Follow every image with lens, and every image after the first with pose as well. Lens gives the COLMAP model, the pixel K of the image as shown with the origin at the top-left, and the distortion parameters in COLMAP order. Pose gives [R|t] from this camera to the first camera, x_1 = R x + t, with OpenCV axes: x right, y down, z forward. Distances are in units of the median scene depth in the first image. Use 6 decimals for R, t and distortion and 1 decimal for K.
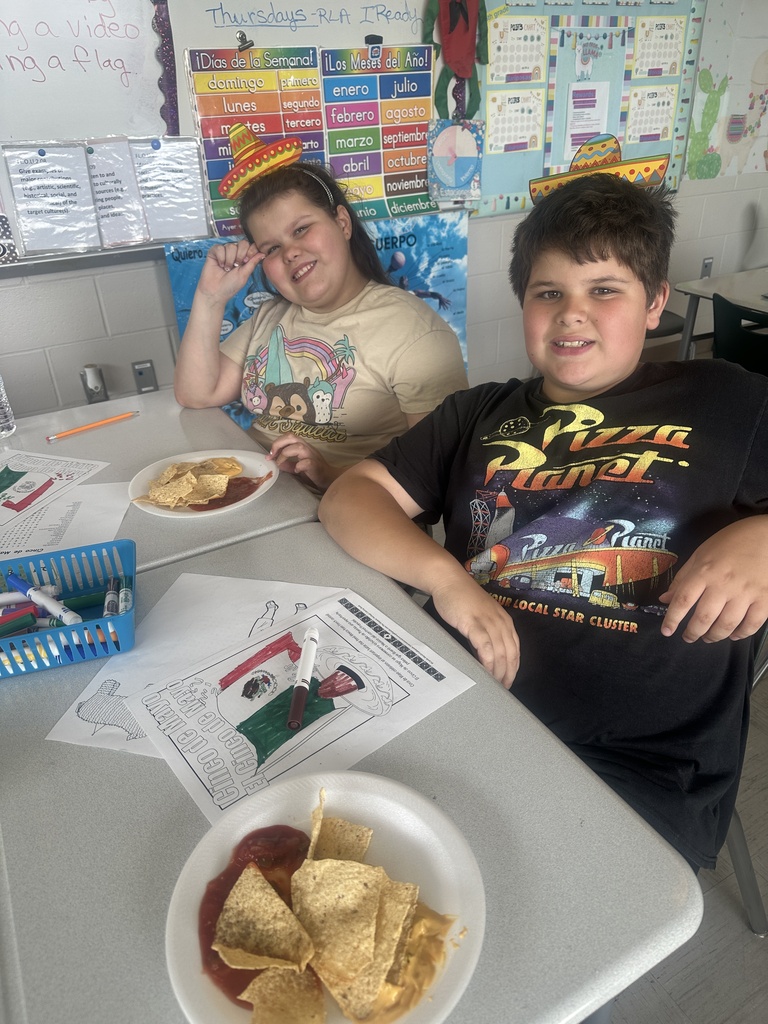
lens RADIAL K [[711.2, 0, 383.5], [0, 711.2, 515.6], [0, 0, 1]] dist [0.019211, -0.030052]
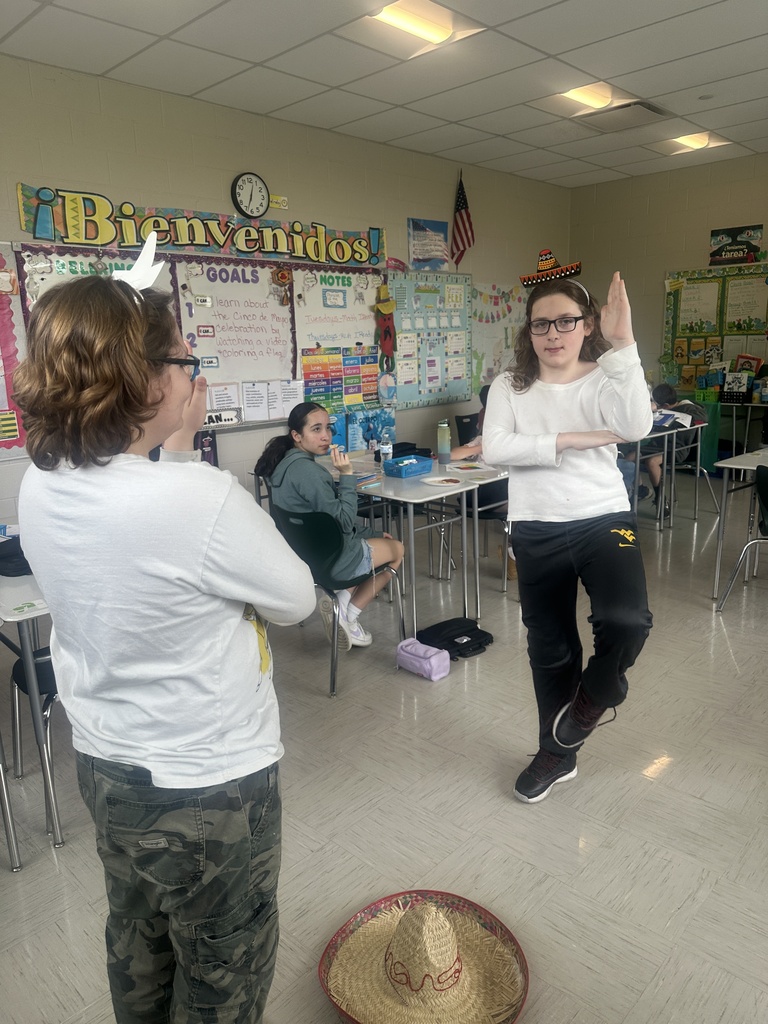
lens RADIAL K [[711.2, 0, 383.5], [0, 711.2, 515.6], [0, 0, 1]] dist [0.019211, -0.030052]
pose [[0.954524, -0.051786, 0.293601, -0.631392], [0.130956, 0.957536, -0.256855, 0.512488], [-0.267832, 0.283623, 0.920773, -1.048440]]
